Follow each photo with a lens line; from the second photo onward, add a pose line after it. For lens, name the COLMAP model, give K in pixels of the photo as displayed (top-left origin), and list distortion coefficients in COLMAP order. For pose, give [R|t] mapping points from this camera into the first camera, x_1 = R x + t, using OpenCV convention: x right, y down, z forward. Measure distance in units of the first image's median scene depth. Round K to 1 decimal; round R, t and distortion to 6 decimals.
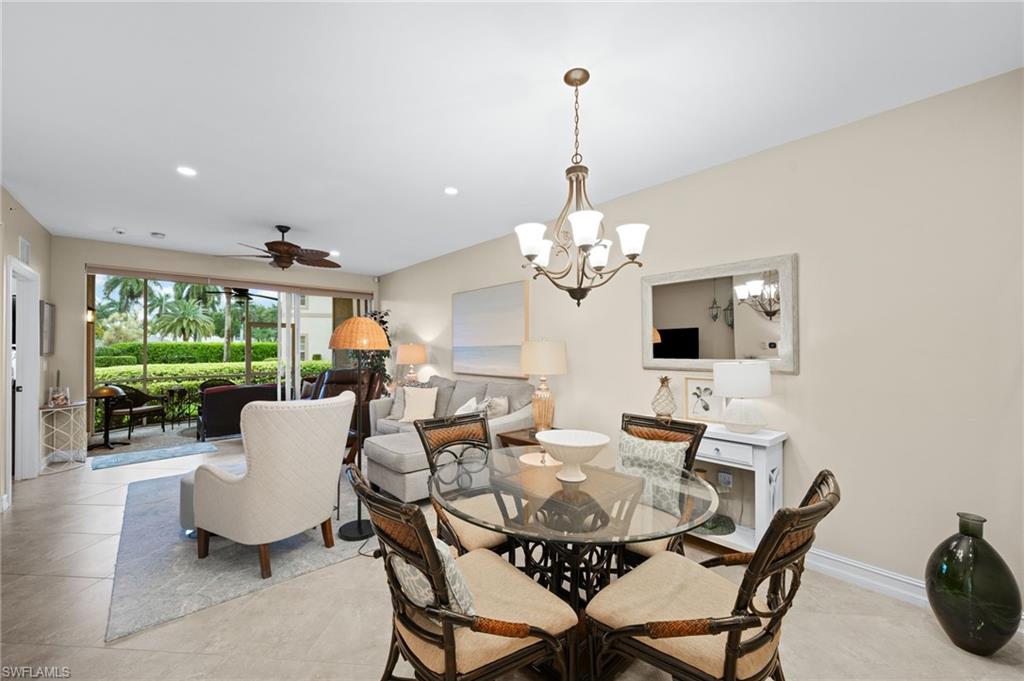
lens RADIAL K [[398.2, 0, 504.0], [0, 398.2, 345.2], [0, 0, 1]] dist [-0.003525, -0.000711]
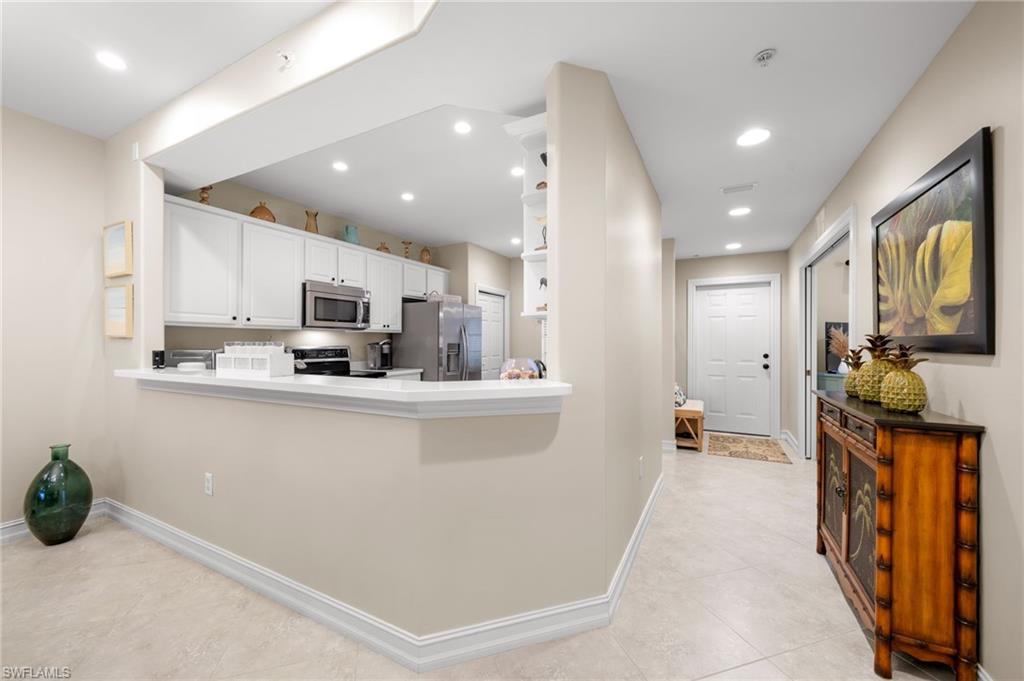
lens RADIAL K [[398.2, 0, 508.7], [0, 398.2, 340.4], [0, 0, 1]] dist [-0.003525, -0.000711]
pose [[-0.364522, 0.002984, 0.931190, -0.174794], [-0.008429, 0.999943, -0.006504, 0.017412], [-0.931157, -0.010219, -0.364476, 0.020479]]
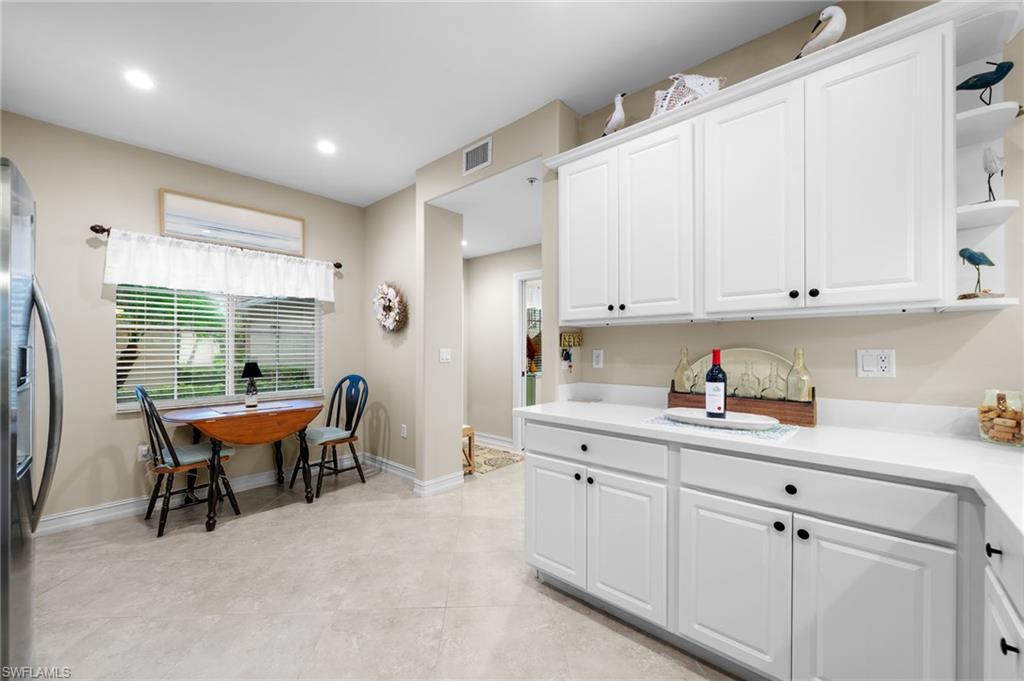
lens RADIAL K [[398.2, 0, 505.1], [0, 398.2, 345.1], [0, 0, 1]] dist [-0.003525, -0.000711]
pose [[-0.993566, -0.005059, -0.113144, 0.335941], [-0.003451, 0.999890, -0.014398, 0.019645], [0.113204, -0.013915, -0.993474, 0.051071]]
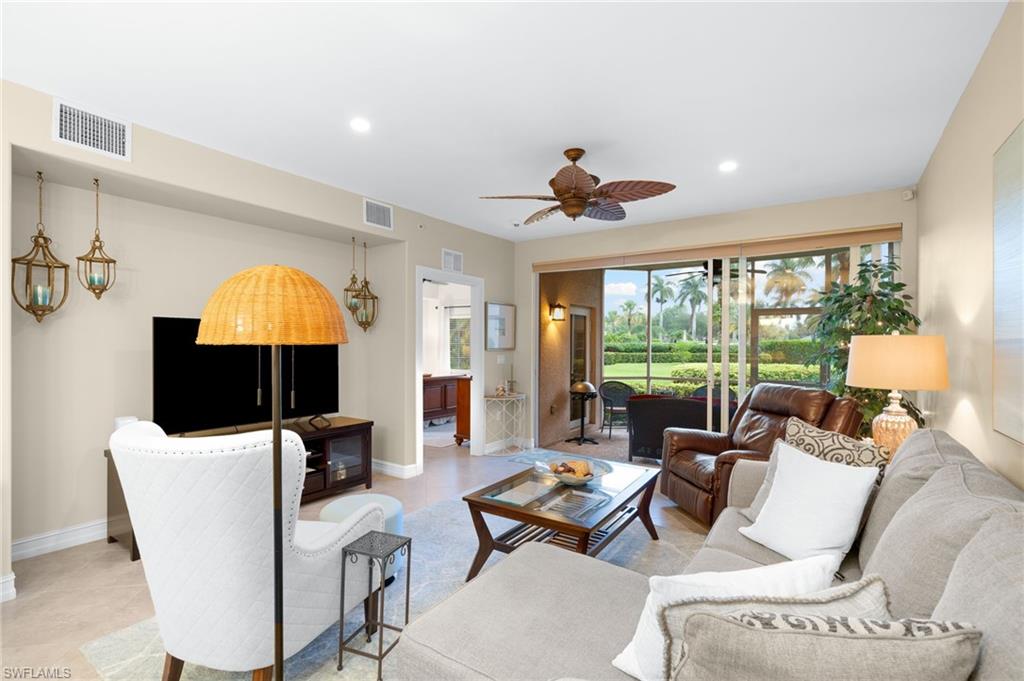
lens RADIAL K [[462.4, 0, 507.4], [0, 462.4, 348.9], [0, 0, 1]] dist [-0.002417, 0.000247]
pose [[0.247490, 0.010303, -0.968836, 0.083841], [0.002285, 0.999934, 0.011218, 0.004534], [0.968888, -0.004990, 0.247450, 0.458741]]
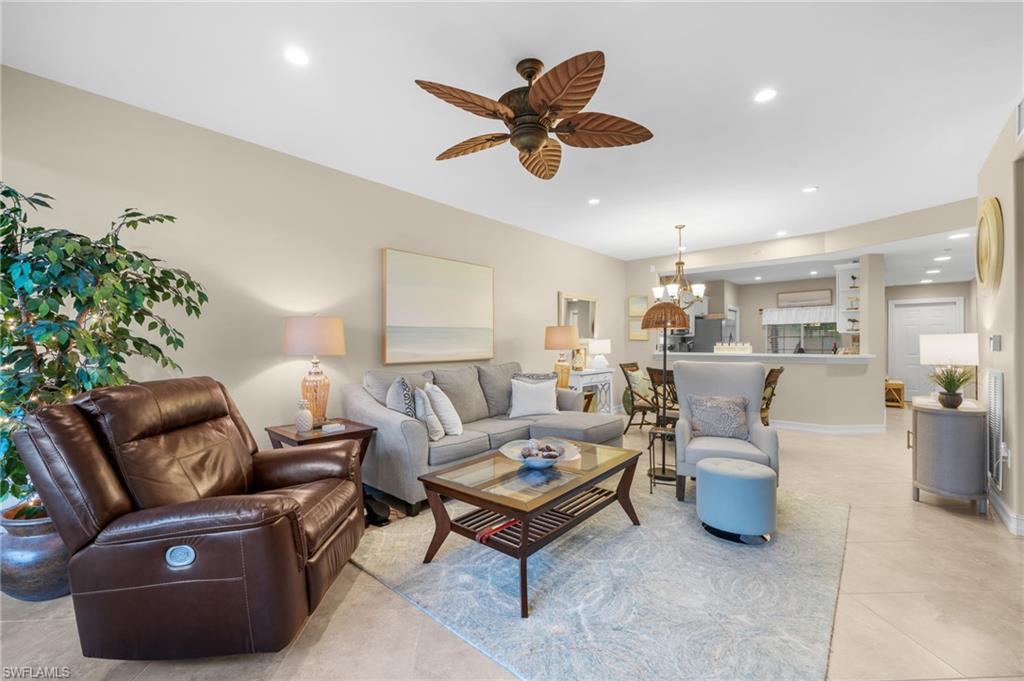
lens RADIAL K [[420.7, 0, 505.9], [0, 420.7, 339.7], [0, 0, 1]] dist [-0.000570, -0.000678]
pose [[-0.121796, 0.005451, 0.992540, -0.683187], [-0.009261, 0.999935, -0.006628, 0.024209], [-0.992512, -0.009999, -0.121738, 0.699004]]
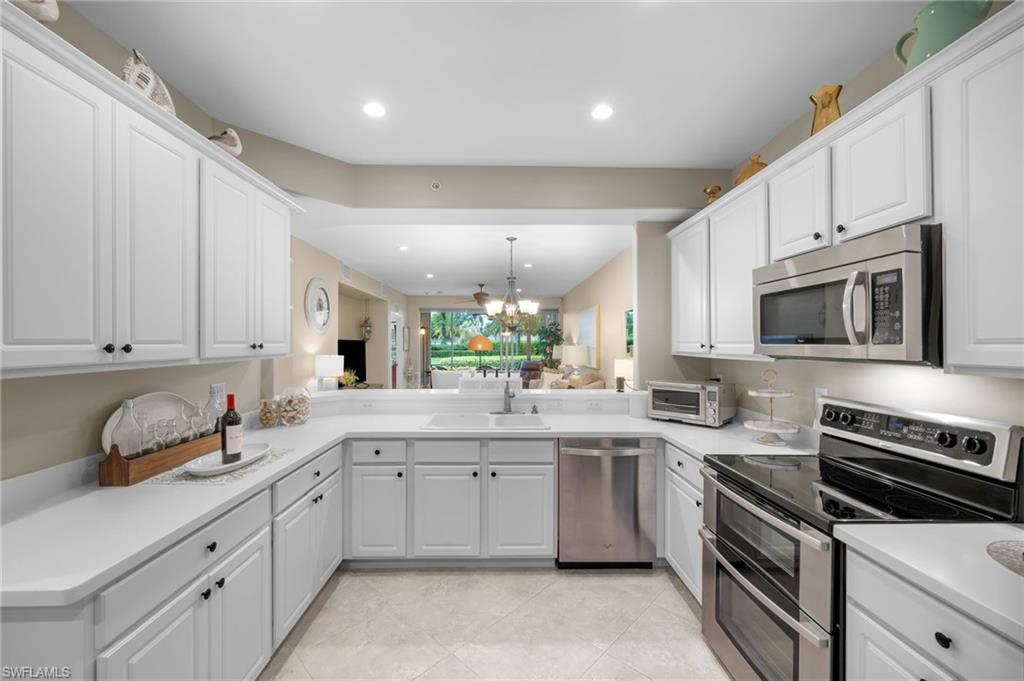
lens RADIAL K [[398.2, 0, 512.8], [0, 398.2, 346.3], [0, 0, 1]] dist [-0.003525, -0.000711]
pose [[0.779225, 0.002878, -0.626738, 0.483077], [0.004531, 0.999937, 0.010225, -0.013601], [0.626728, -0.010808, 0.779163, -0.249369]]
